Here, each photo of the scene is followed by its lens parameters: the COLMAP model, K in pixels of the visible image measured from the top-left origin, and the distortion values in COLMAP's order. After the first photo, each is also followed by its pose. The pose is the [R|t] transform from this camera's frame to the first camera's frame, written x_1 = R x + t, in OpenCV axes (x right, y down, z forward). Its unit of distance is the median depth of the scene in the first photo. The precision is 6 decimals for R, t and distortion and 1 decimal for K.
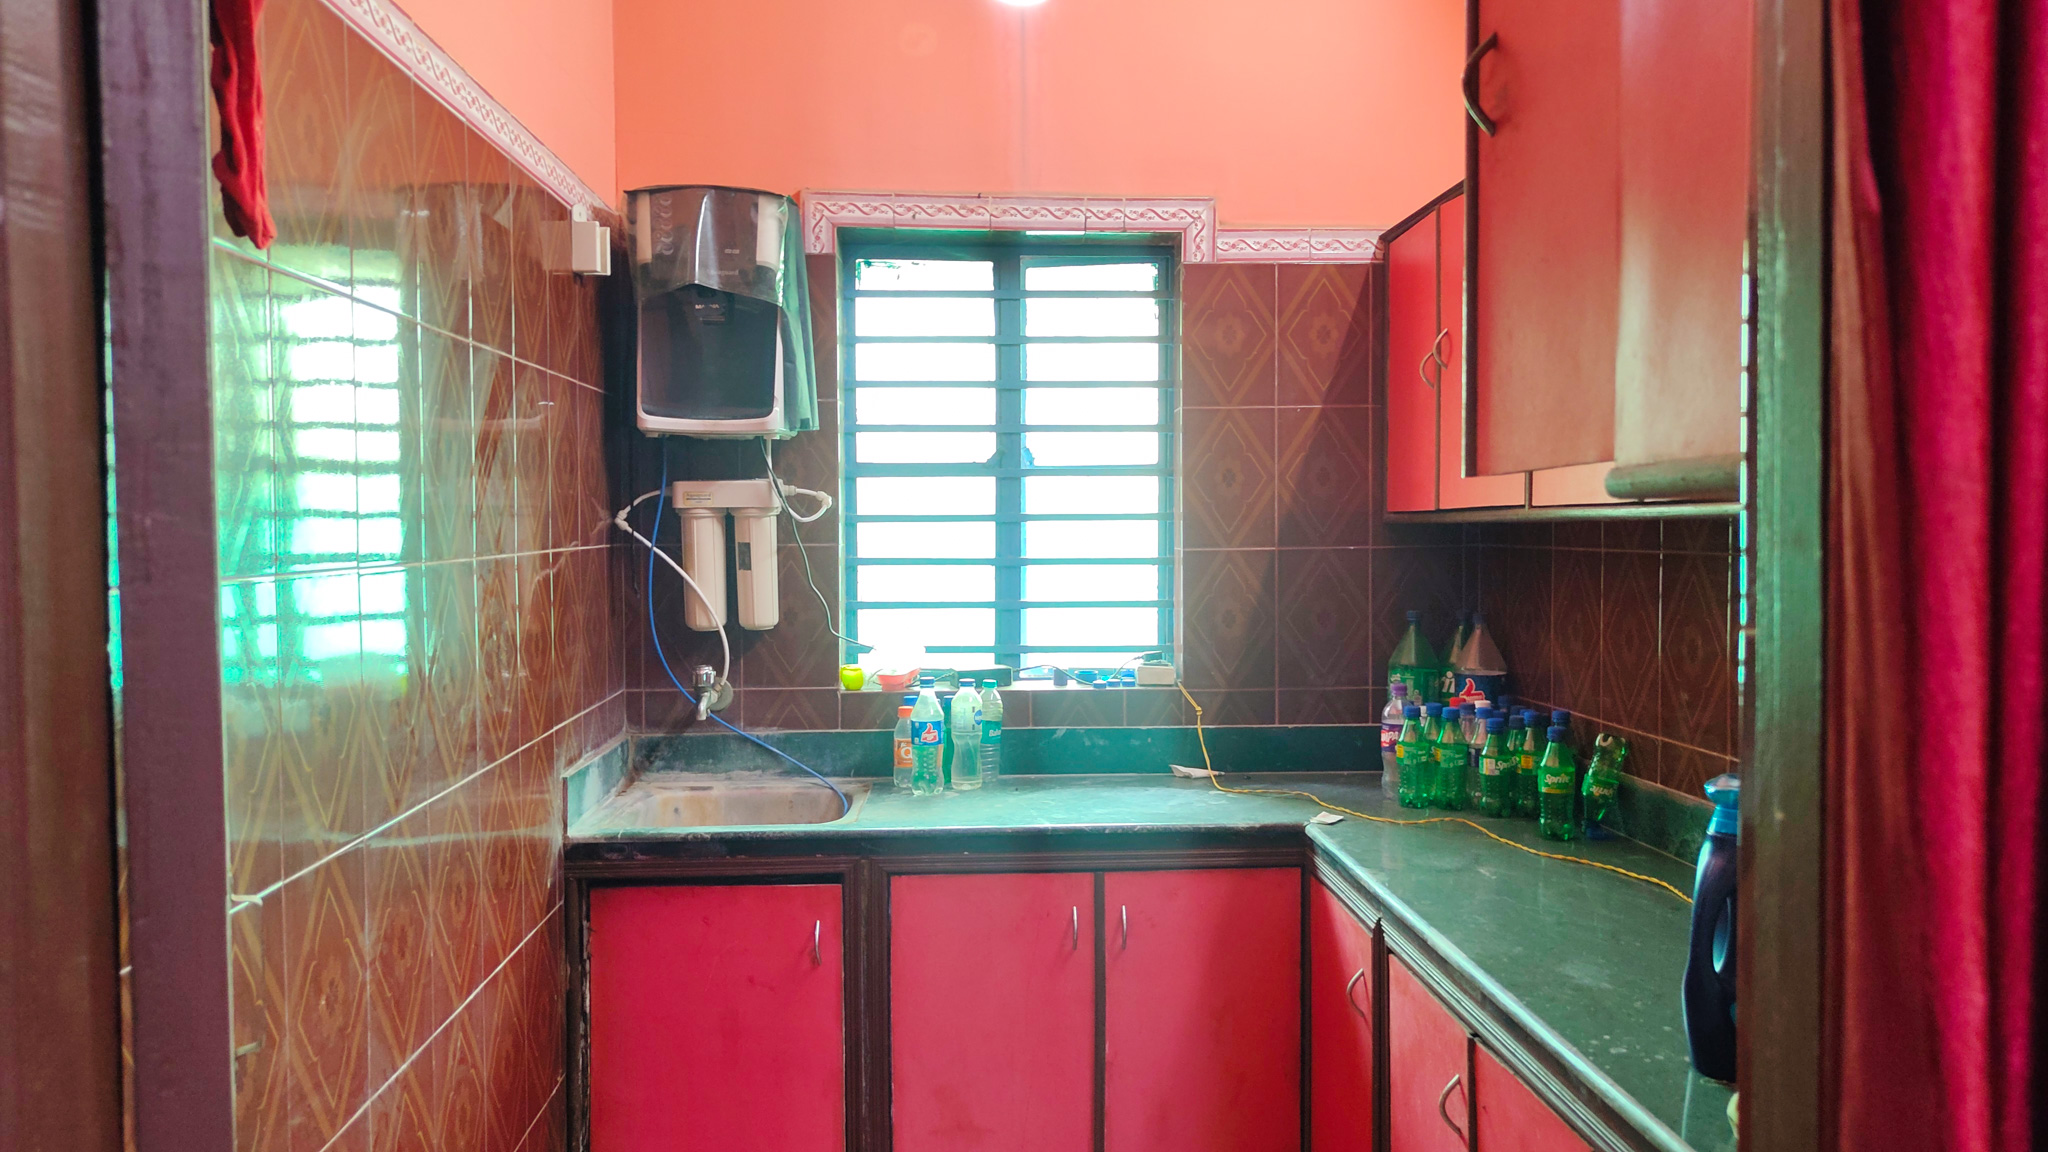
lens RADIAL K [[1394.1, 0, 1024.4], [0, 1394.1, 551.2], [0, 0, 1]] dist [-0.001546, -0.002831]
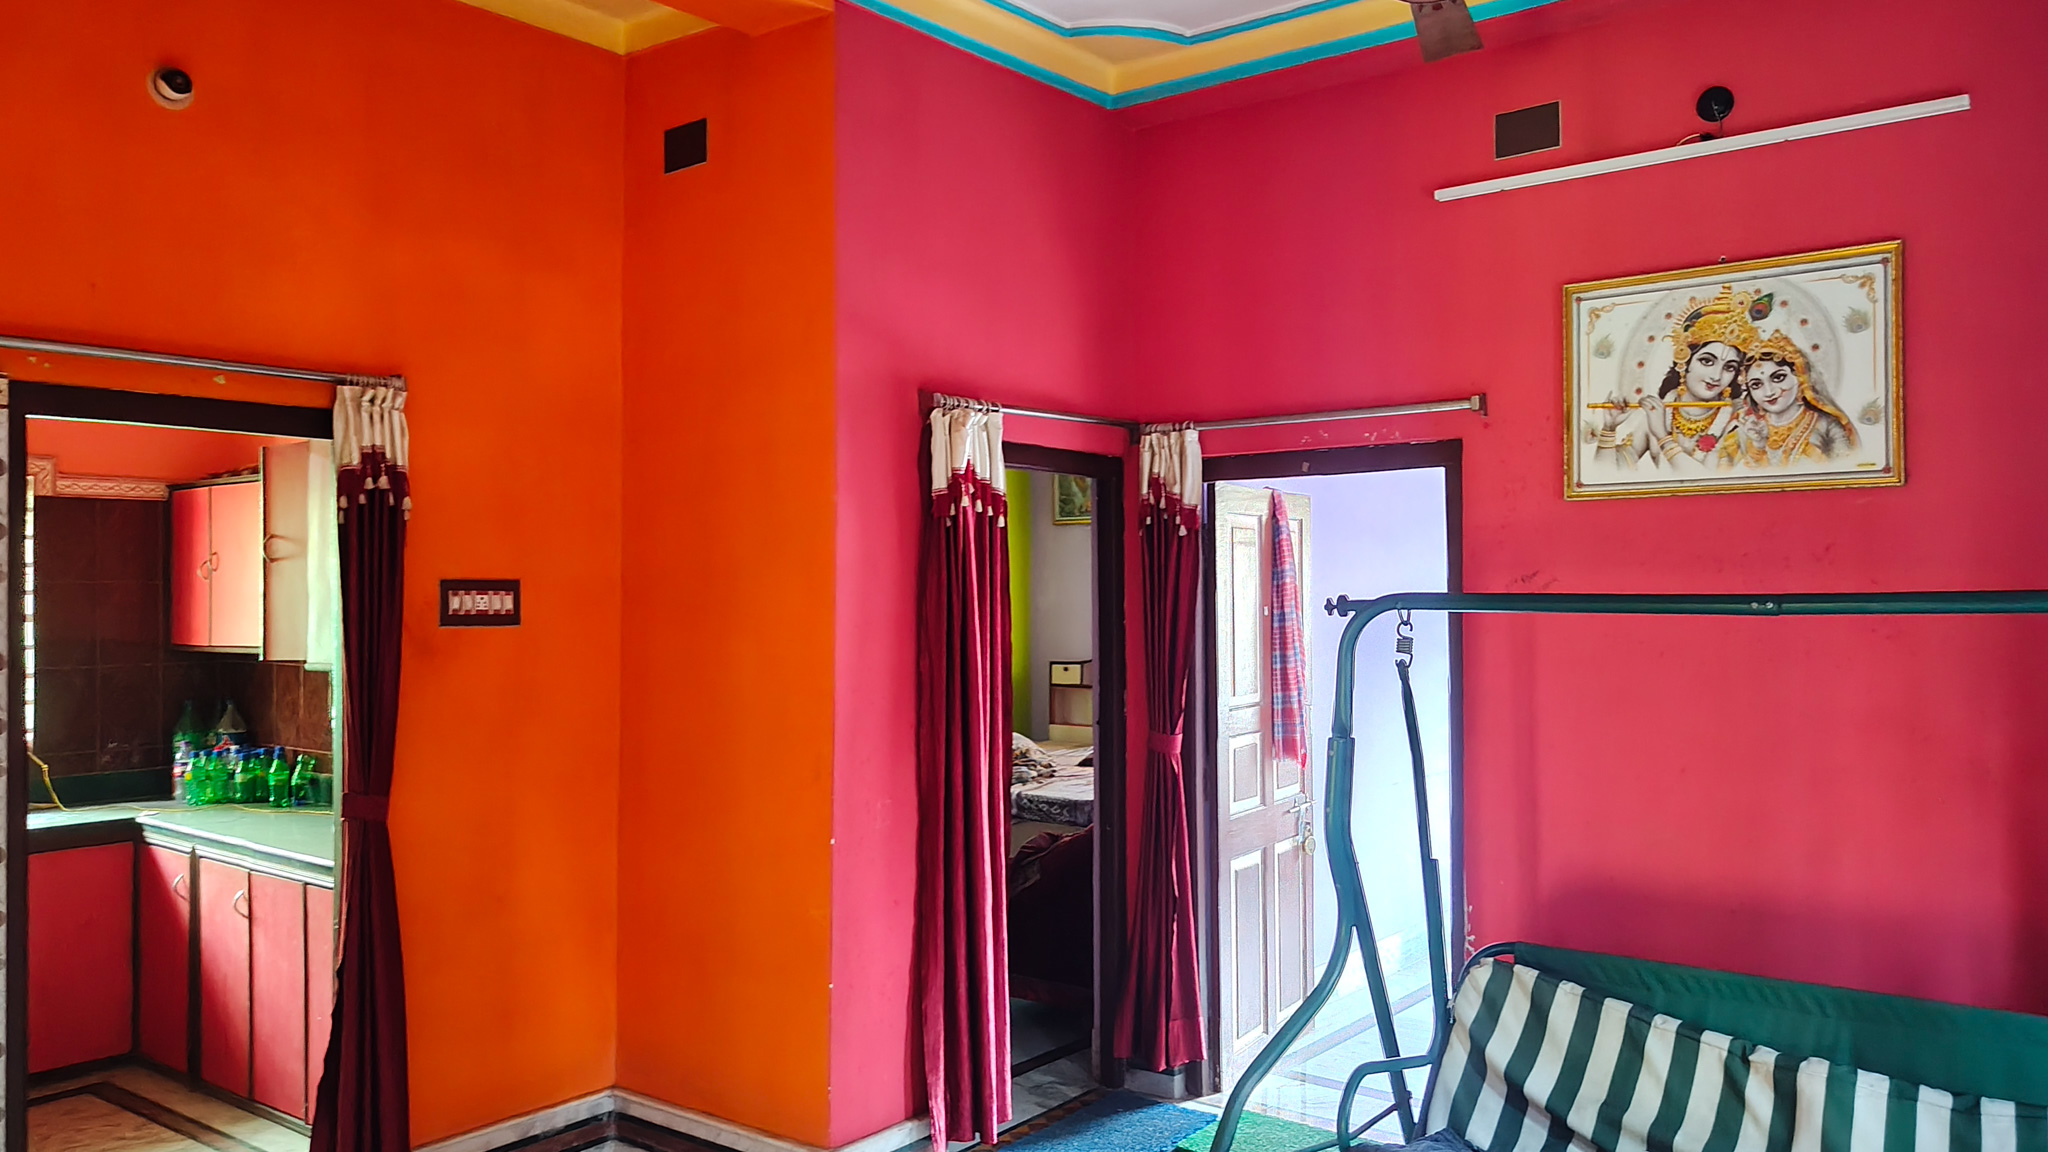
lens RADIAL K [[1465.5, 0, 1024.0], [0, 1465.5, 576.0], [0, 0, 1]] dist [0.005404, 0.000103]
pose [[0.657994, 0.009163, 0.752967, -0.469047], [0.024909, 0.999114, -0.033926, -0.026249], [-0.752611, 0.041079, 0.657183, -1.121659]]
